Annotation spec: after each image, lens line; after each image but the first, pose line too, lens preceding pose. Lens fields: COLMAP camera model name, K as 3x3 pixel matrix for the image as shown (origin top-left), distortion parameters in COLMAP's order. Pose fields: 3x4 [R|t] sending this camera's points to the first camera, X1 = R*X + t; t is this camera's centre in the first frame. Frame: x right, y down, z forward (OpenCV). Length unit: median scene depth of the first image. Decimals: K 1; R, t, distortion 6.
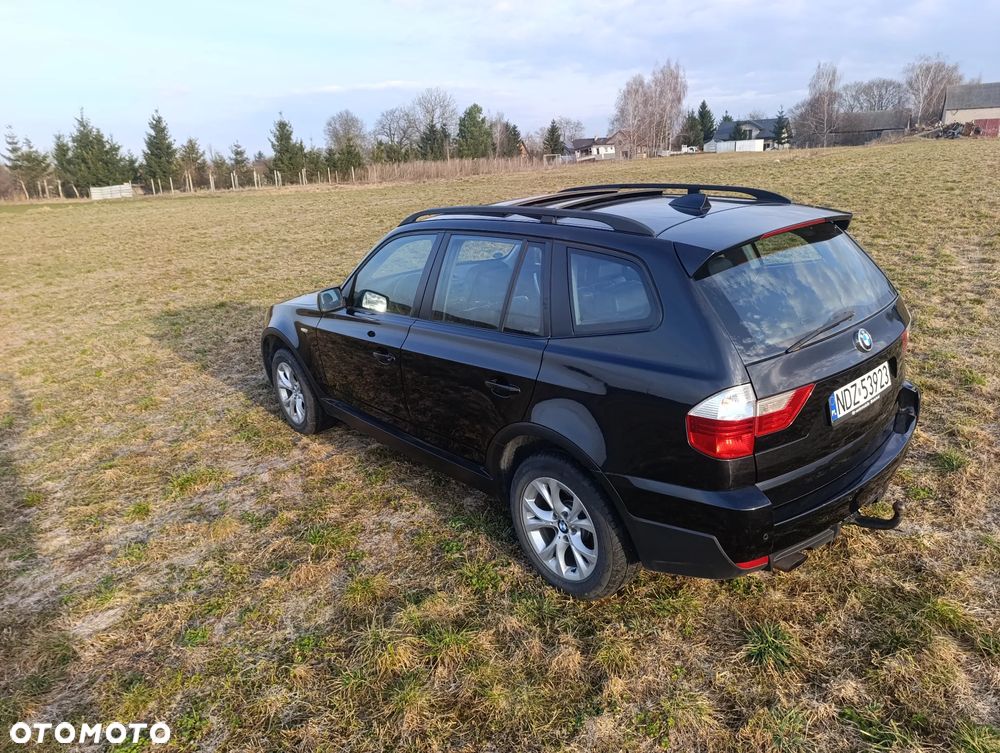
lens RADIAL K [[682.1, 0, 499.4], [0, 682.1, 370.0], [0, 0, 1]] dist [0.032946, -0.033439]
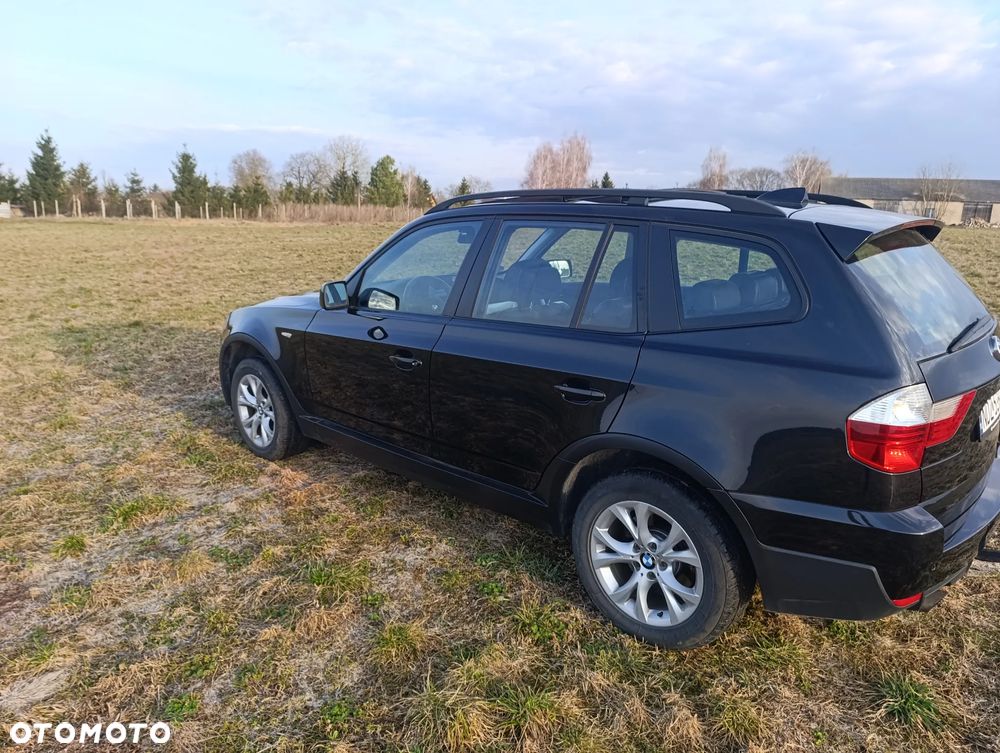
lens RADIAL K [[682.1, 0, 502.3], [0, 682.1, 368.7], [0, 0, 1]] dist [0.032946, -0.033439]
pose [[0.988283, 0.045740, 0.145616, -0.163838], [-0.034353, 0.996221, -0.079775, 0.050273], [-0.148715, 0.073838, 0.986120, 0.133797]]
